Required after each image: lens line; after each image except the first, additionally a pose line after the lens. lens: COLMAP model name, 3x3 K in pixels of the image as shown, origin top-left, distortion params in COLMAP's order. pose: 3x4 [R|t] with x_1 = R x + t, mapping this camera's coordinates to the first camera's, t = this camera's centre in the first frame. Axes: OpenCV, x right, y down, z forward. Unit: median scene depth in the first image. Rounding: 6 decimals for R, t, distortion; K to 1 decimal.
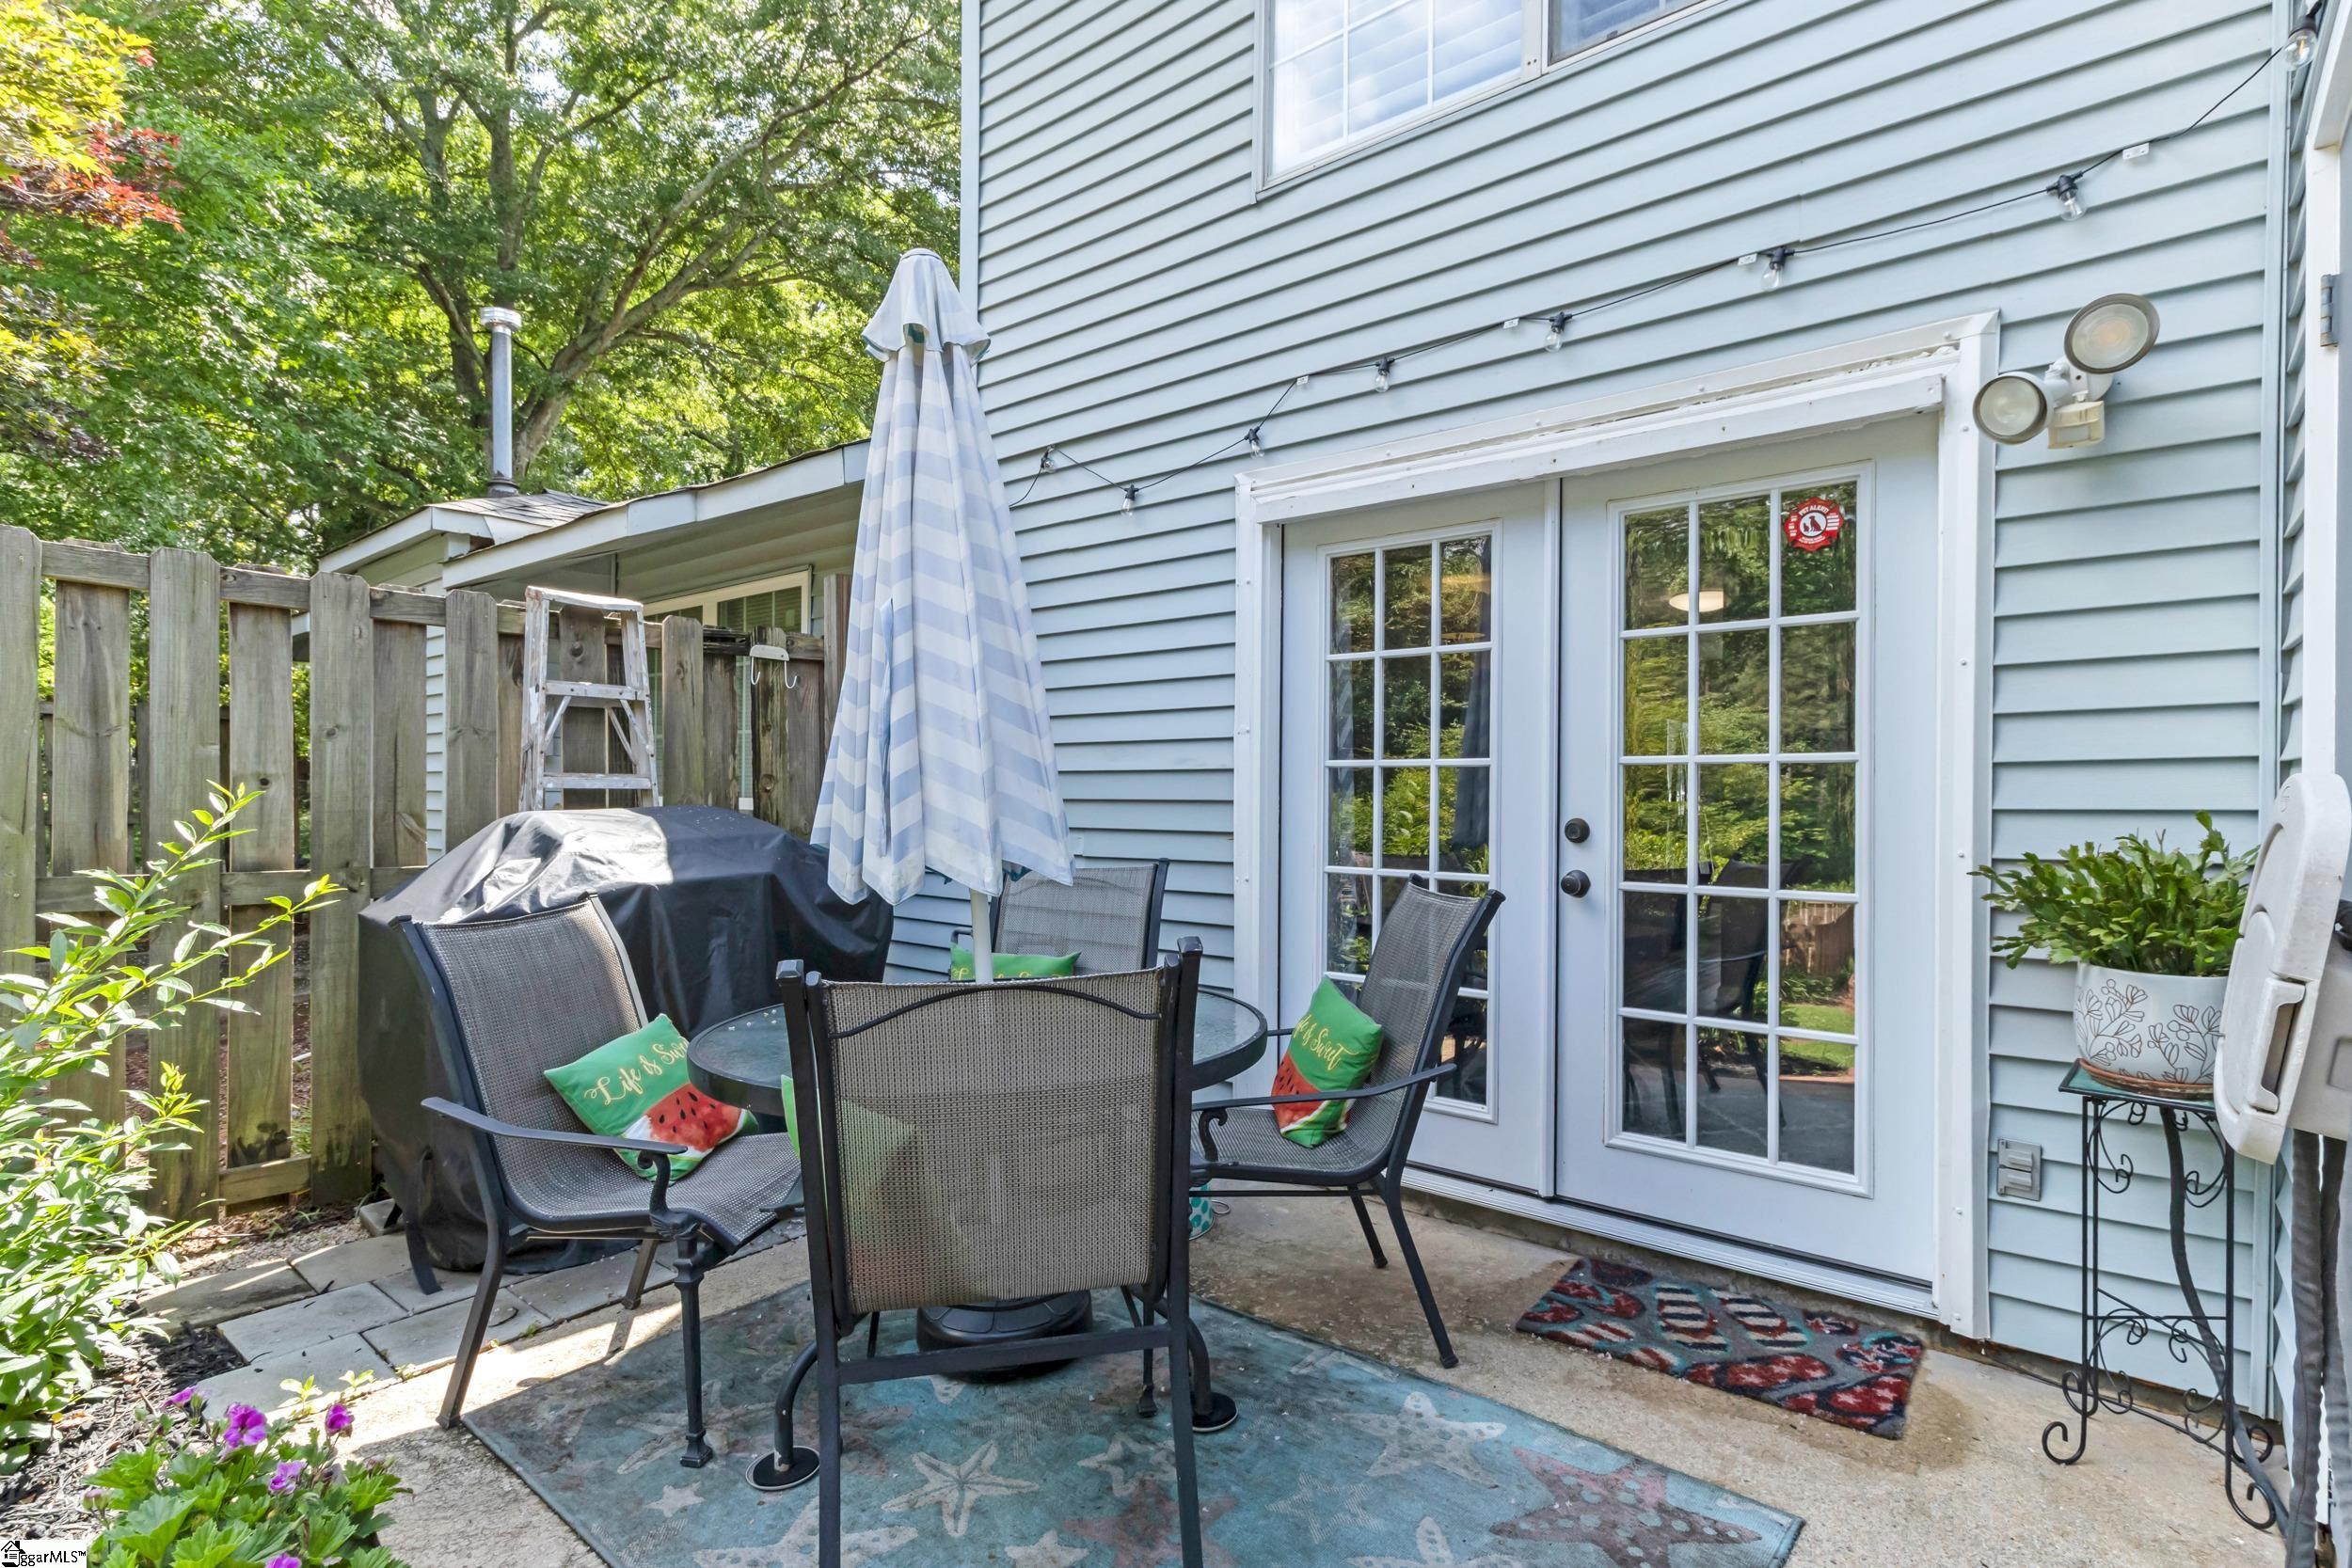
lens RADIAL K [[1142.3, 0, 1176.0], [0, 1142.3, 784.0], [0, 0, 1]] dist [0.000545, 0.000185]
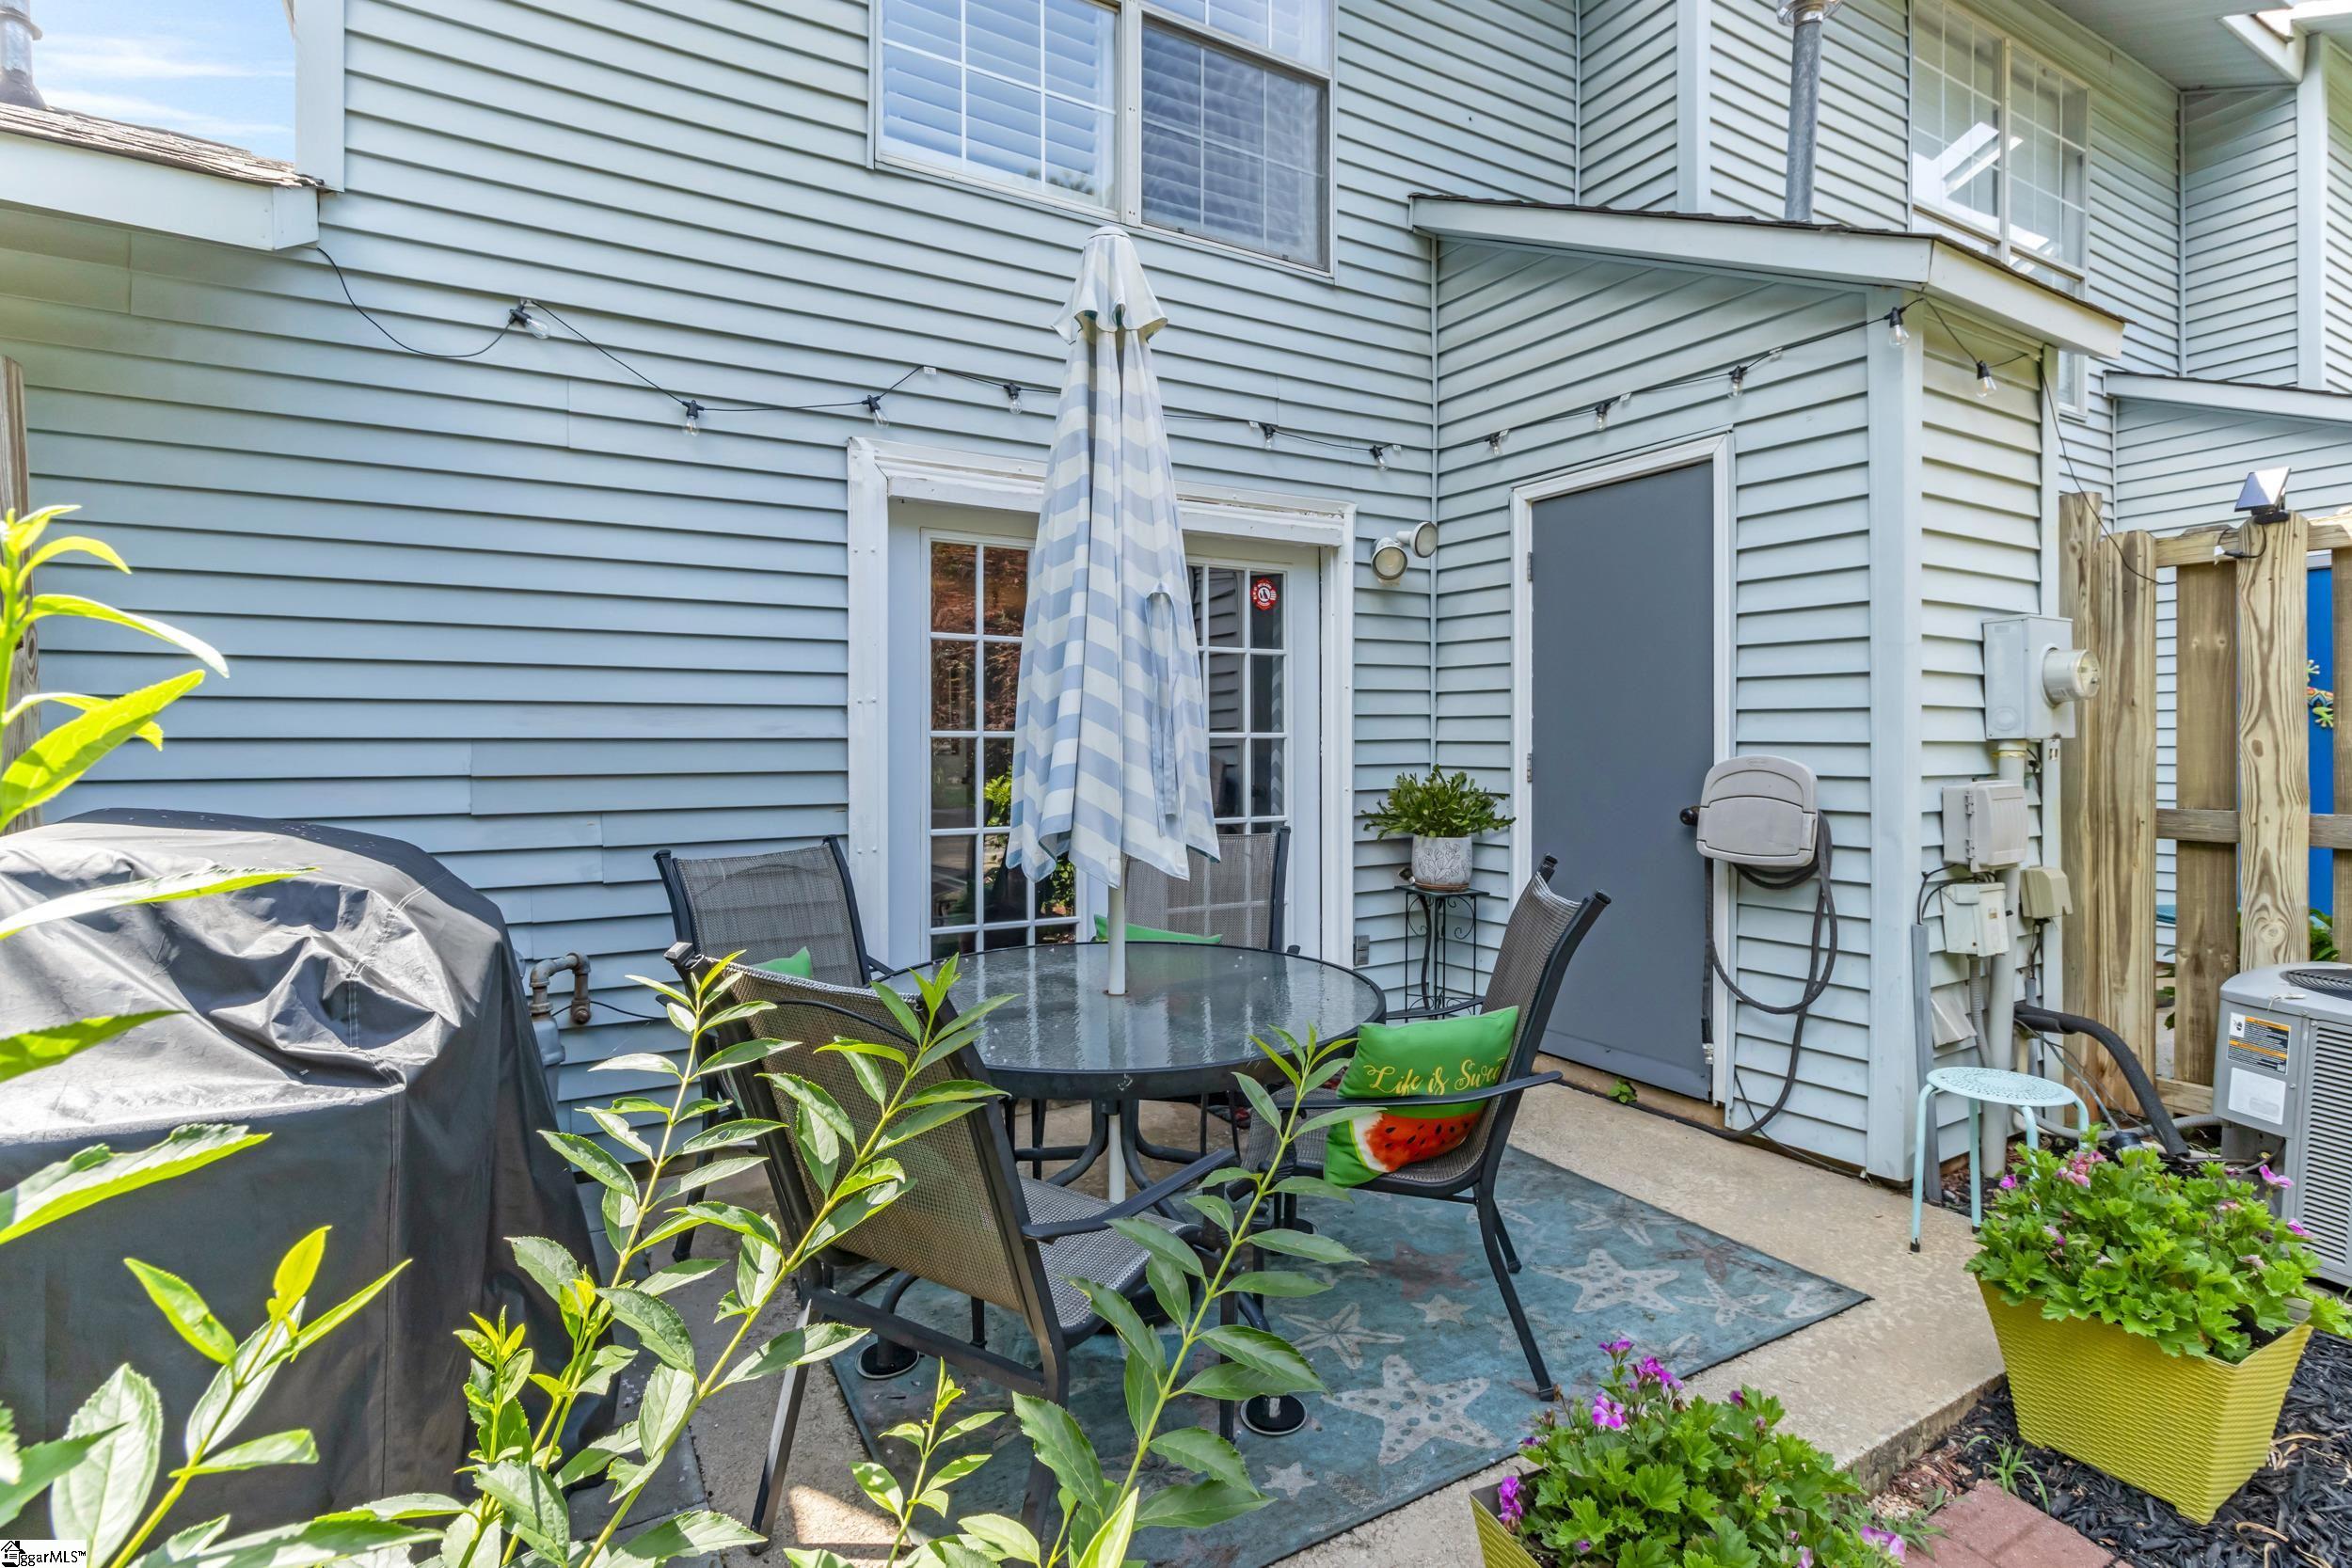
lens RADIAL K [[1133.0, 0, 1174.9], [0, 1133.0, 756.6], [0, 0, 1]] dist [-0.000033, 0.000035]
pose [[0.350358, -0.011148, 0.936550, -0.817355], [-0.002174, 0.999917, 0.012716, -0.010430], [-0.936613, -0.006491, 0.350305, 0.429988]]
